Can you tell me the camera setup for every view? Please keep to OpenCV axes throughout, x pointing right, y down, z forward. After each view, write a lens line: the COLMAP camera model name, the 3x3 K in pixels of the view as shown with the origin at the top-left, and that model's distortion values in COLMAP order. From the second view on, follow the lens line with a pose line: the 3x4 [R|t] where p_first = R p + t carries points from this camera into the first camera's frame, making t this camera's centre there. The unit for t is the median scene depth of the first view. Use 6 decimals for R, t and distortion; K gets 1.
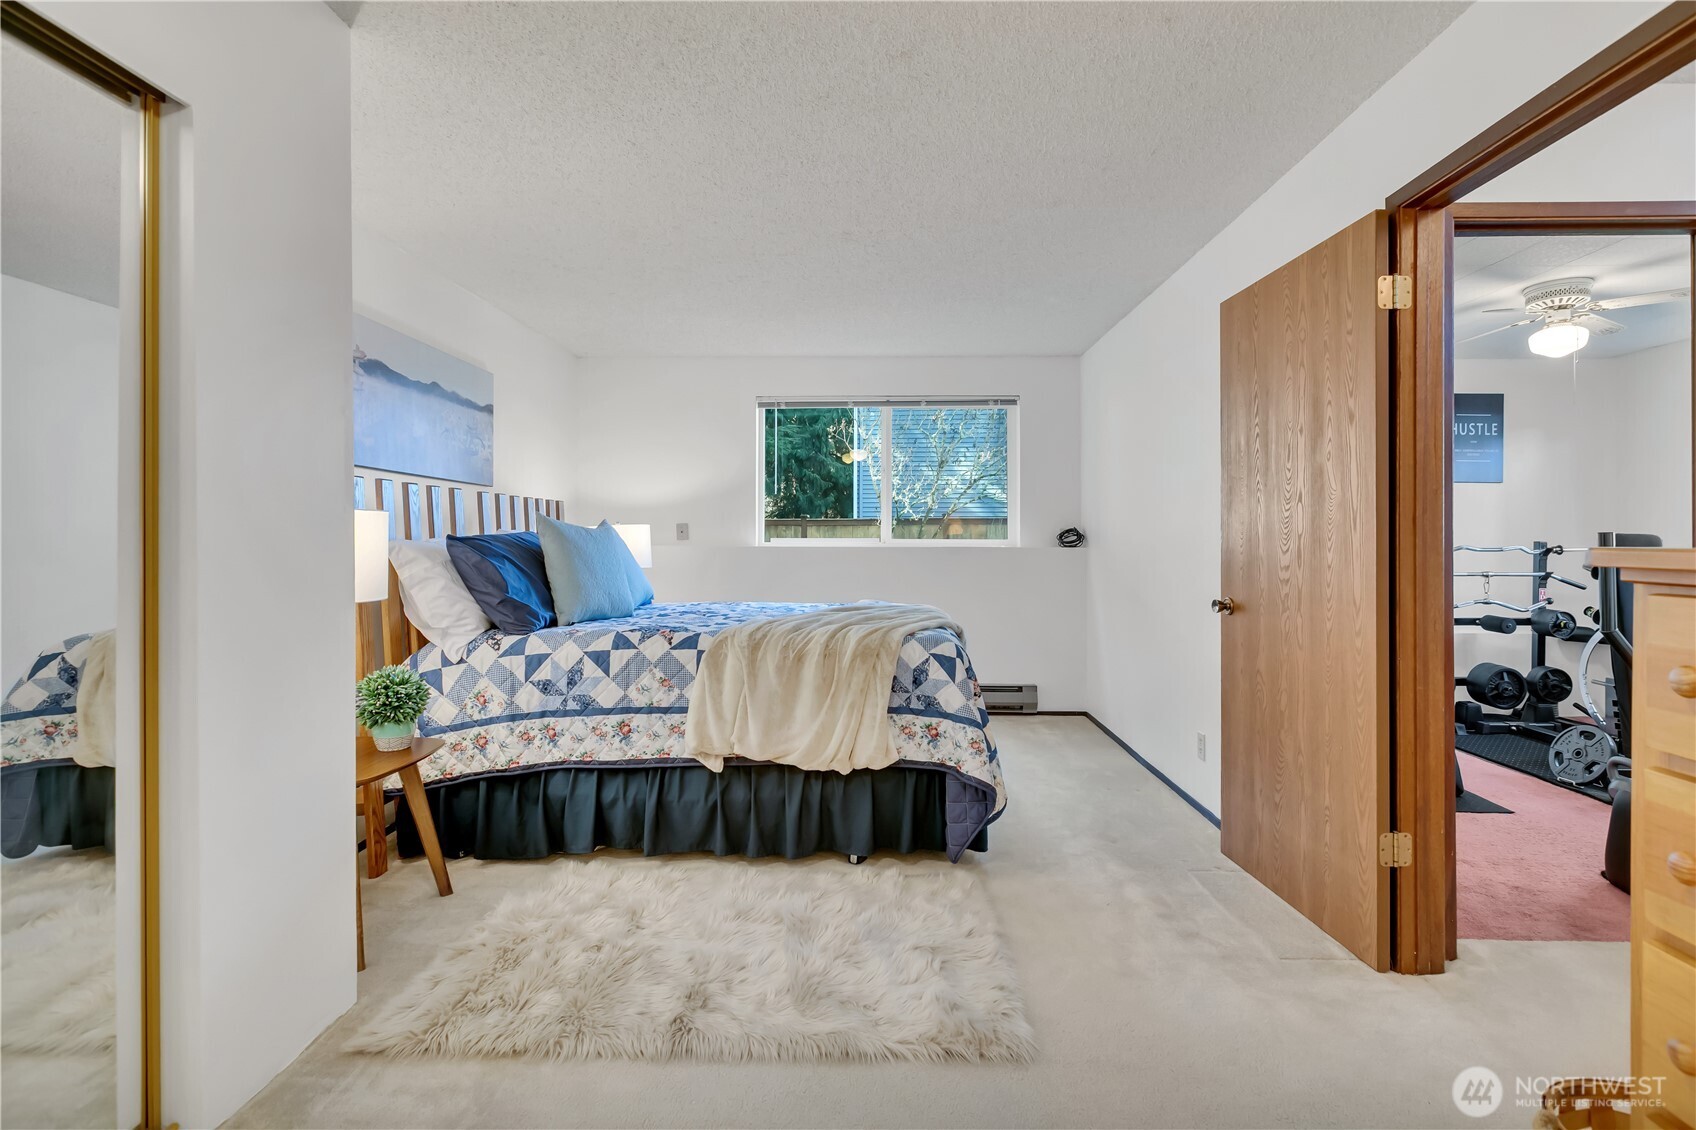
lens RADIAL K [[775.6, 0, 847.3], [0, 775.6, 547.2], [0, 0, 1]] dist [-0.004874, -0.000505]
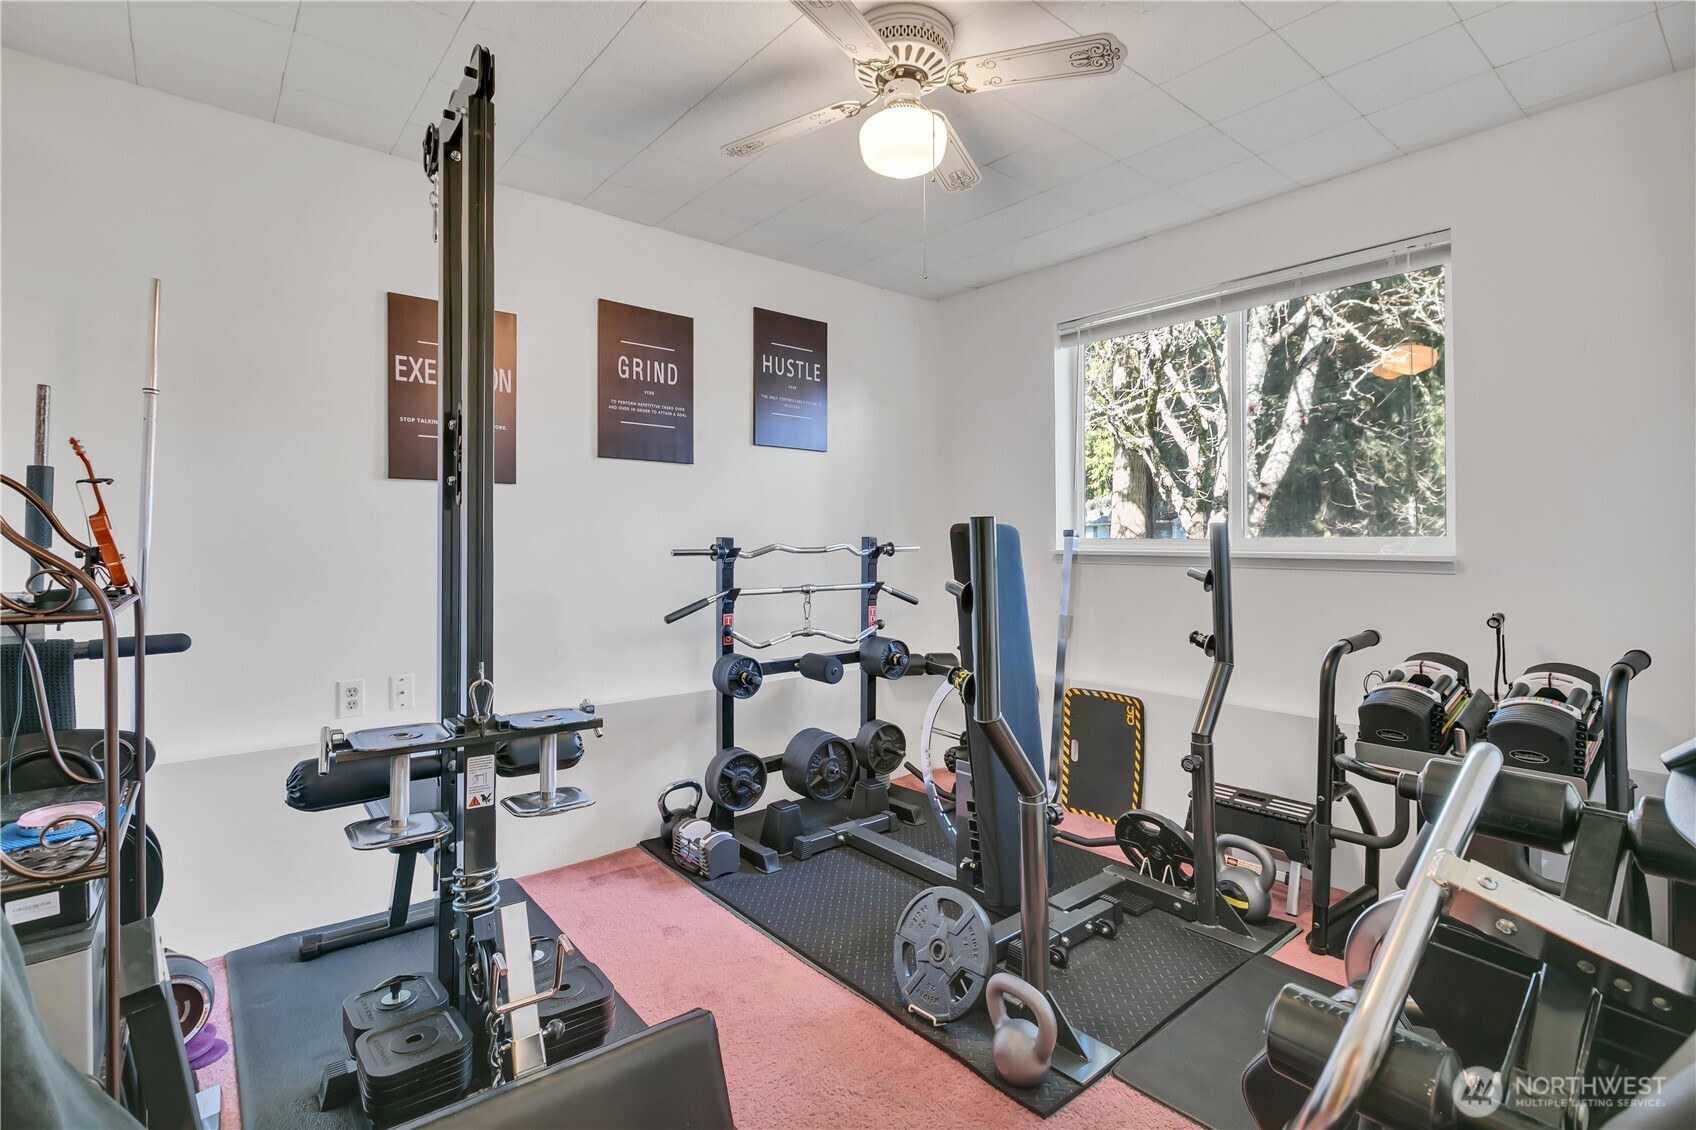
lens RADIAL K [[775.6, 0, 851.0], [0, 775.6, 550.1], [0, 0, 1]] dist [-0.004874, -0.000505]
pose [[0.747949, -0.011385, 0.663659, 0.437025], [0.006624, 0.999931, 0.009688, -0.002749], [-0.663723, -0.002850, 0.747973, 0.505552]]
